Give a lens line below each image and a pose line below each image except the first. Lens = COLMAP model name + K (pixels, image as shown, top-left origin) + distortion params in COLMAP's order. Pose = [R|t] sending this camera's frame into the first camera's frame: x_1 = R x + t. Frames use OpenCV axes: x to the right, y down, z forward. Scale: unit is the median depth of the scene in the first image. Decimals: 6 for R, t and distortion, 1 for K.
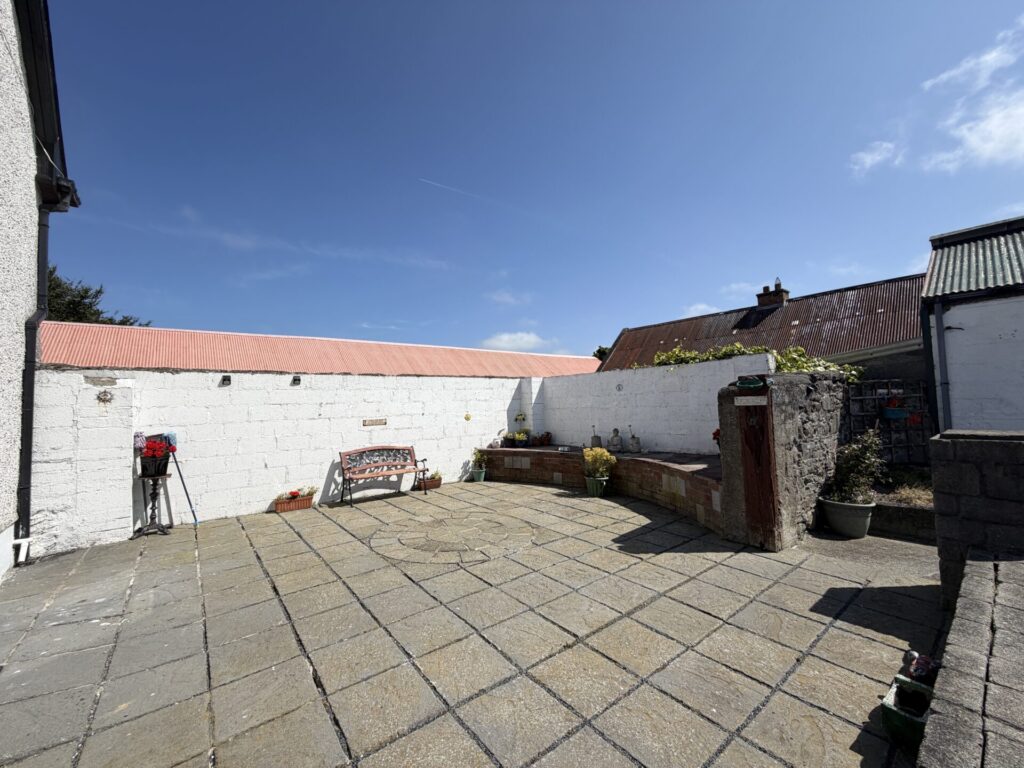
lens RADIAL K [[405.3, 0, 507.6], [0, 405.3, 386.6], [0, 0, 1]] dist [0.000803, 0.000172]
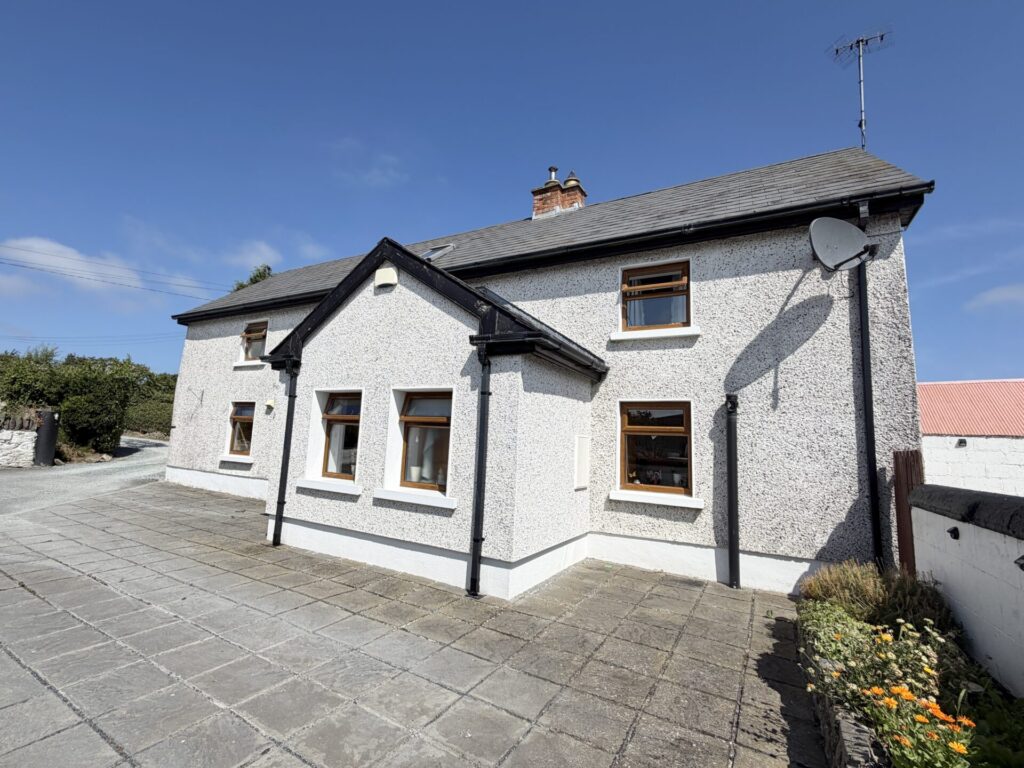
lens RADIAL K [[465.8, 0, 452.3], [0, 465.8, 382.5], [0, 0, 1]] dist [0.000945, 0.000161]
pose [[0.313406, -0.074085, -0.946725, 0.190667], [-0.017843, 0.996317, -0.083872, -0.047980], [0.949452, 0.043178, 0.310929, -0.903436]]
